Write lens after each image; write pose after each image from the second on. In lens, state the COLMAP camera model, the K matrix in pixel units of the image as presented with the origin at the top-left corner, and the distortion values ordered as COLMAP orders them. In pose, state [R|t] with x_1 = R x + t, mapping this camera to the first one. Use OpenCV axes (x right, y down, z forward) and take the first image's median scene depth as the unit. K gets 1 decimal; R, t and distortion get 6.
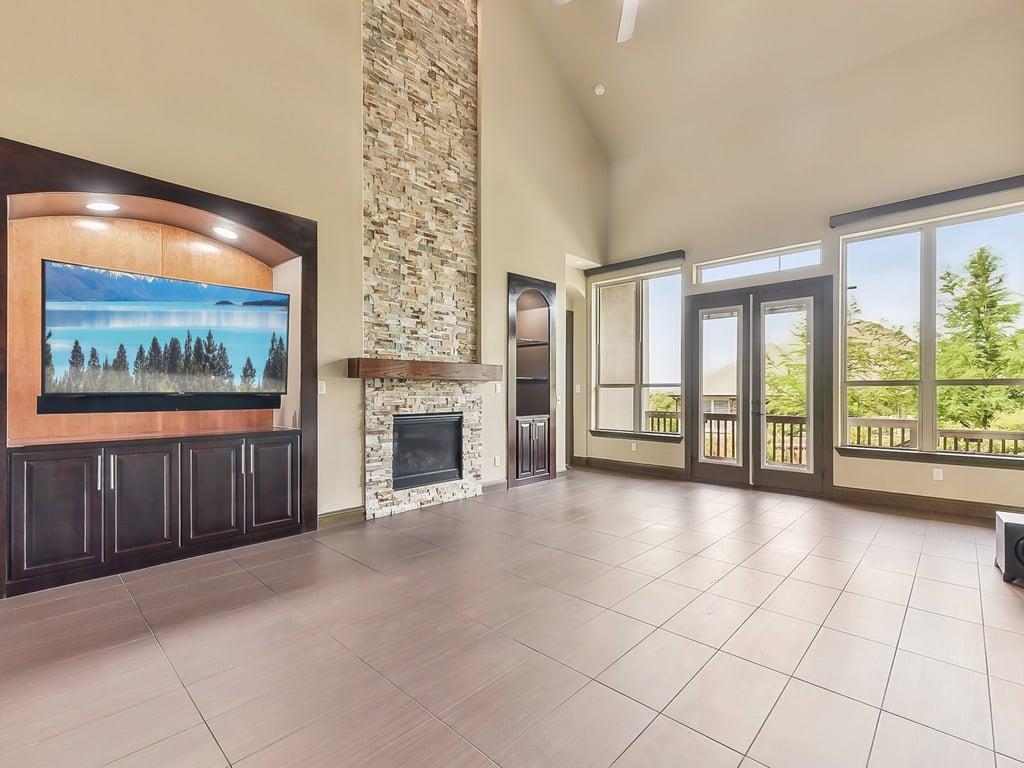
lens RADIAL K [[476.7, 0, 511.7], [0, 476.7, 391.9], [0, 0, 1]] dist [0.000308, -0.000113]
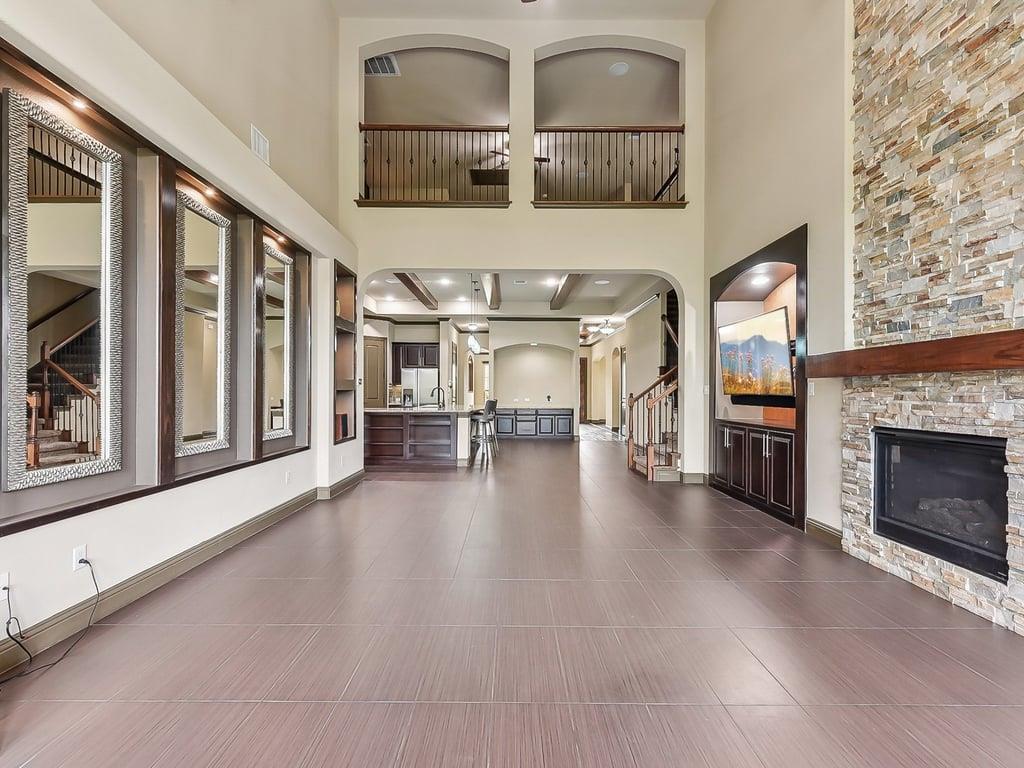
lens RADIAL K [[476.7, 0, 511.9], [0, 476.7, 389.5], [0, 0, 1]] dist [0.000308, -0.000113]
pose [[-0.728119, -0.006777, -0.685417, 0.643723], [-0.004851, 0.999977, -0.004734, -0.000938], [0.685434, -0.000121, -0.728135, 1.159783]]
